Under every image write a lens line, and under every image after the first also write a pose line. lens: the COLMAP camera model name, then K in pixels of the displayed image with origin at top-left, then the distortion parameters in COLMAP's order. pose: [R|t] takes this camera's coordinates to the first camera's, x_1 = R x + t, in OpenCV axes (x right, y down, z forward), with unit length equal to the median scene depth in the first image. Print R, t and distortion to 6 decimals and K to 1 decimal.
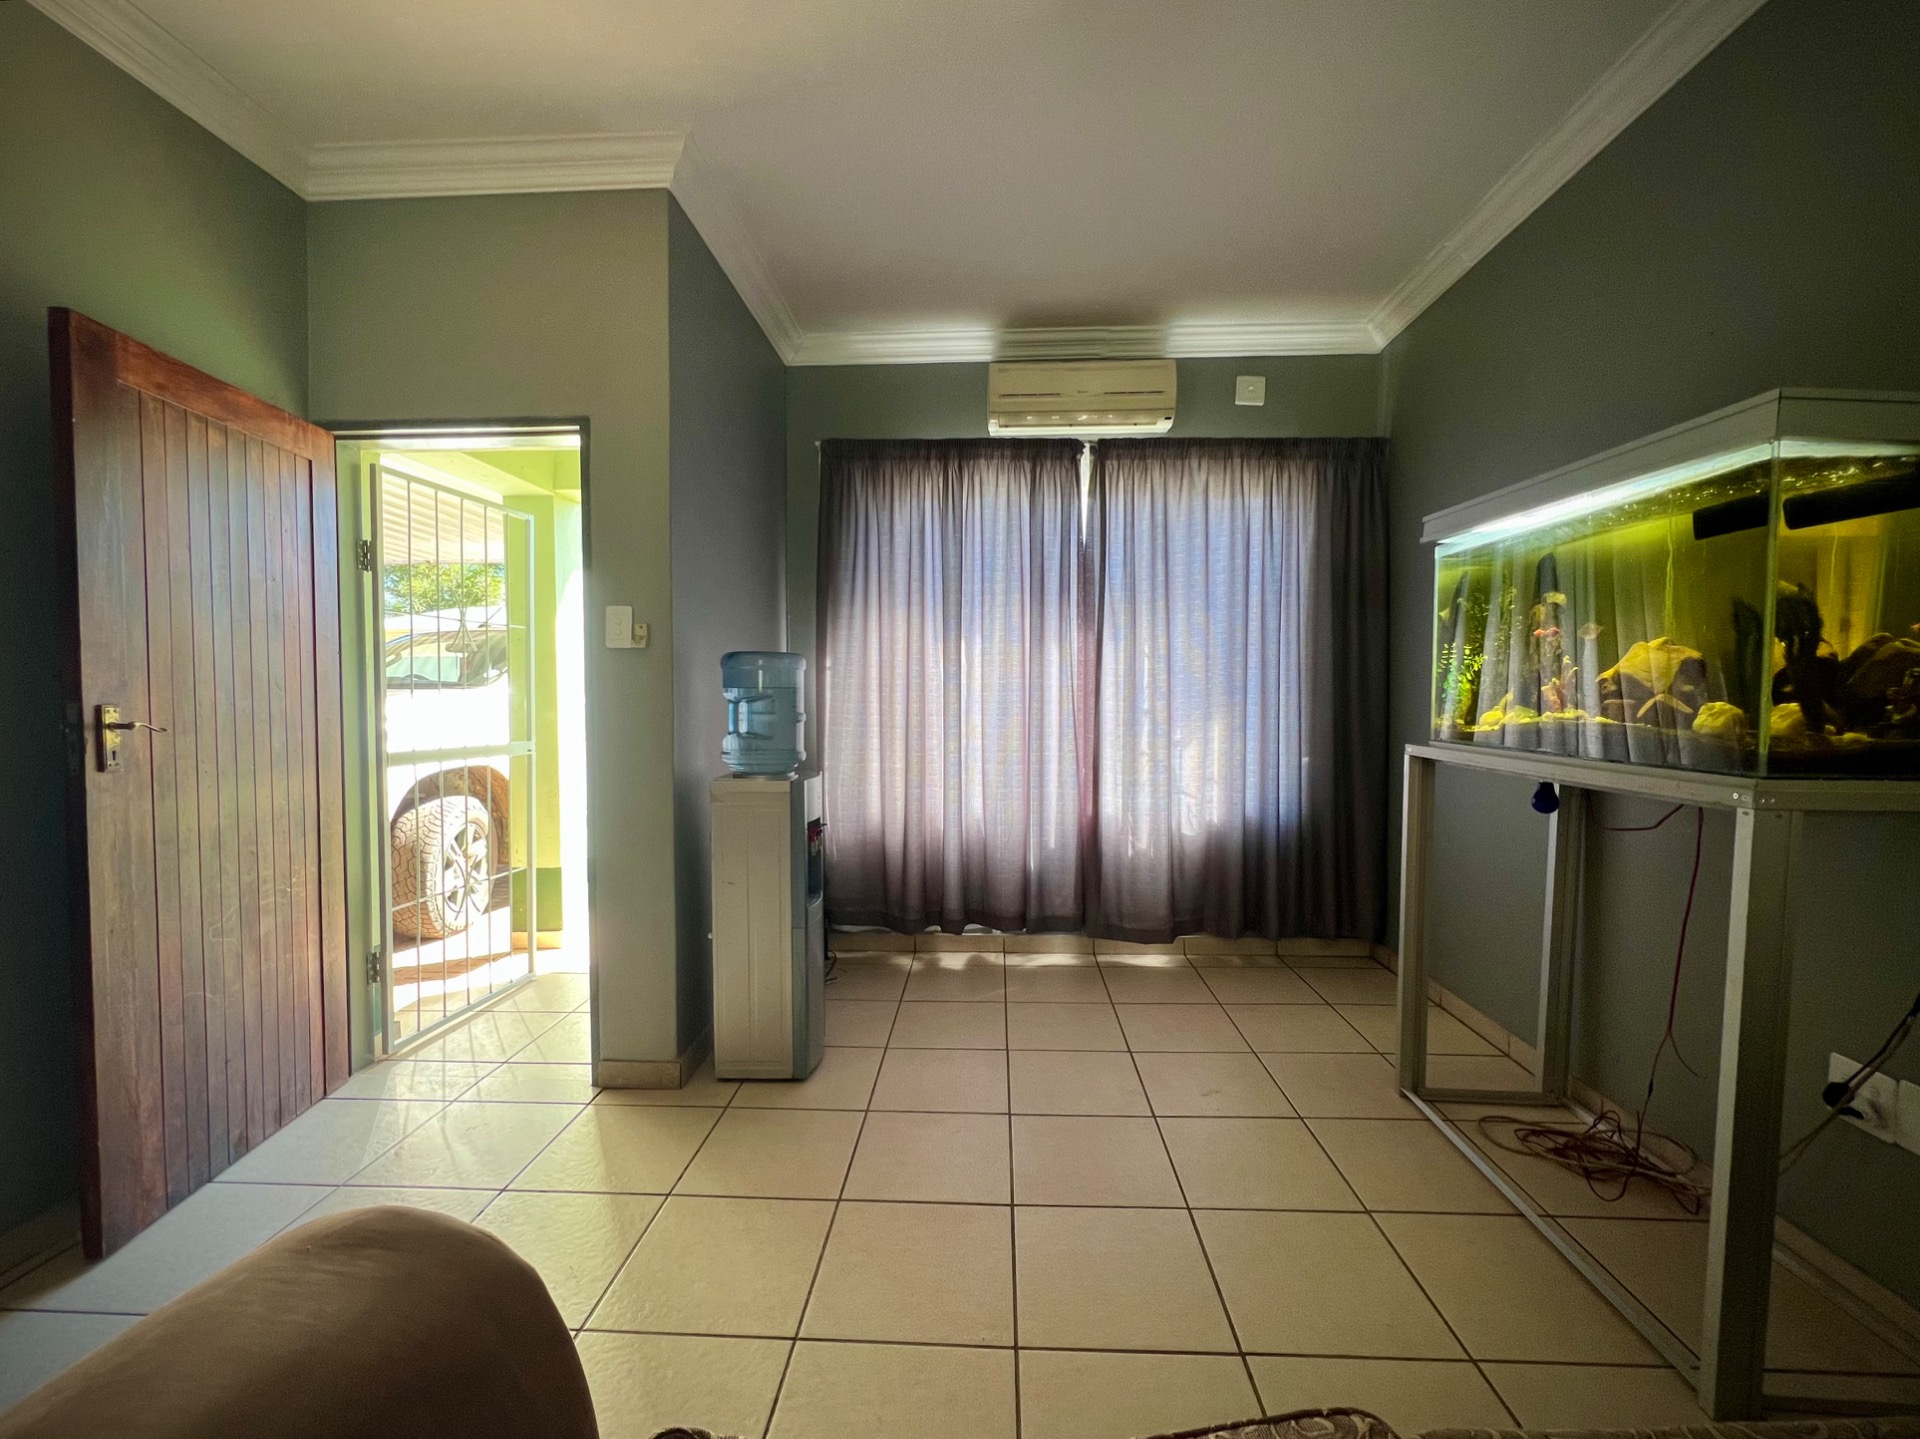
lens RADIAL K [[806.9, 0, 960.0], [0, 806.9, 719.5], [0, 0, 1]] dist [-0.000838, 0.000045]
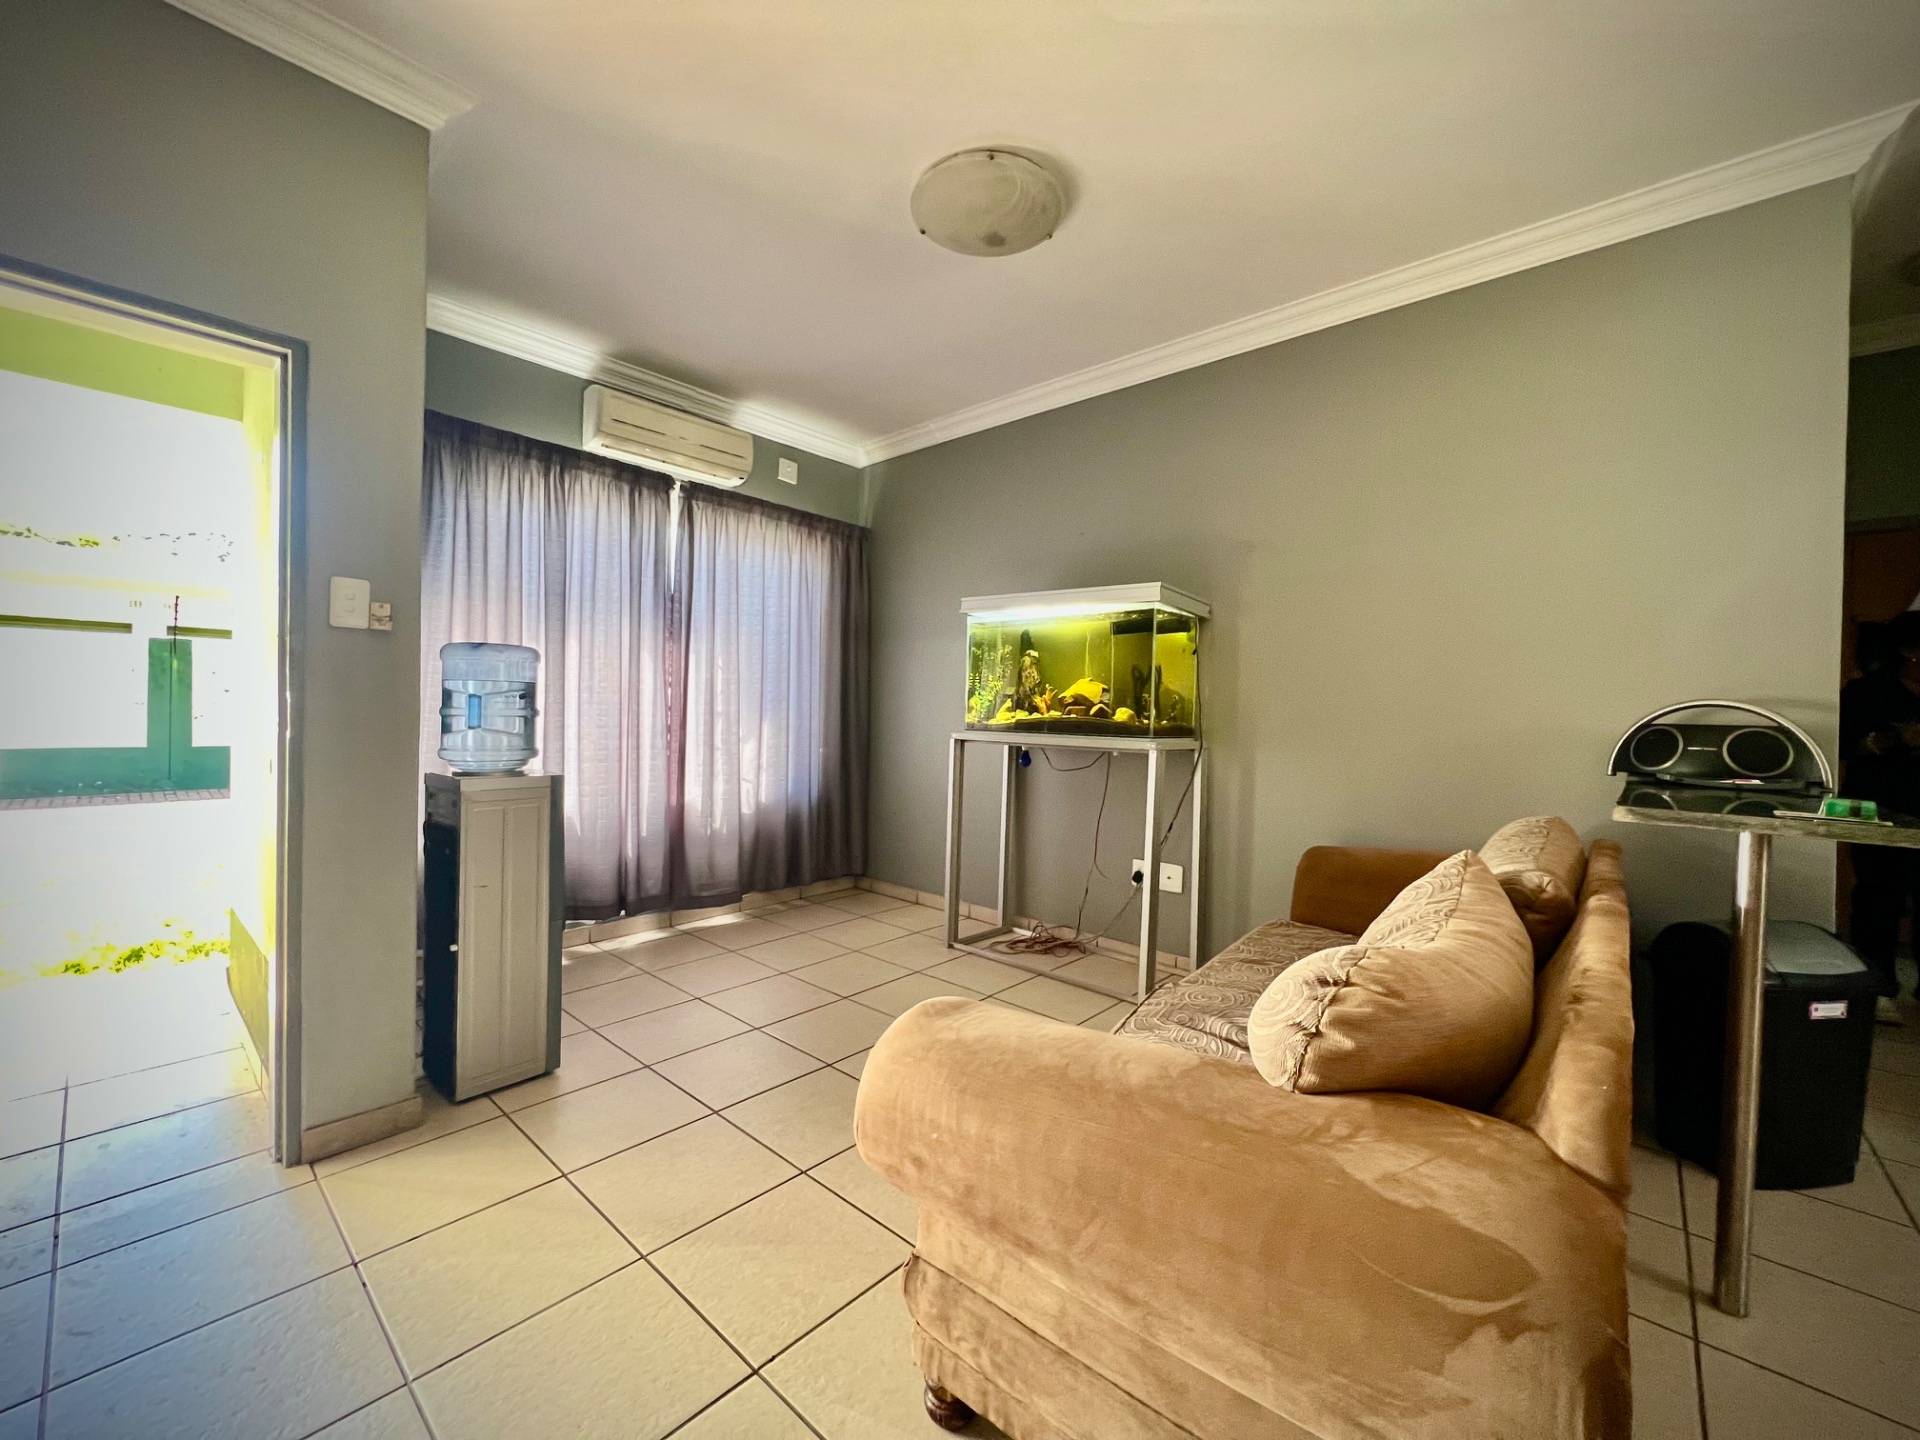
lens RADIAL K [[769.6, 0, 959.4], [0, 769.6, 725.0], [0, 0, 1]] dist [-0.000949, 0.000106]
pose [[0.628307, -0.000494, 0.777965, -0.446149], [0.006655, 0.999967, -0.004739, 0.014872], [-0.777937, 0.008155, 0.628289, -0.003287]]
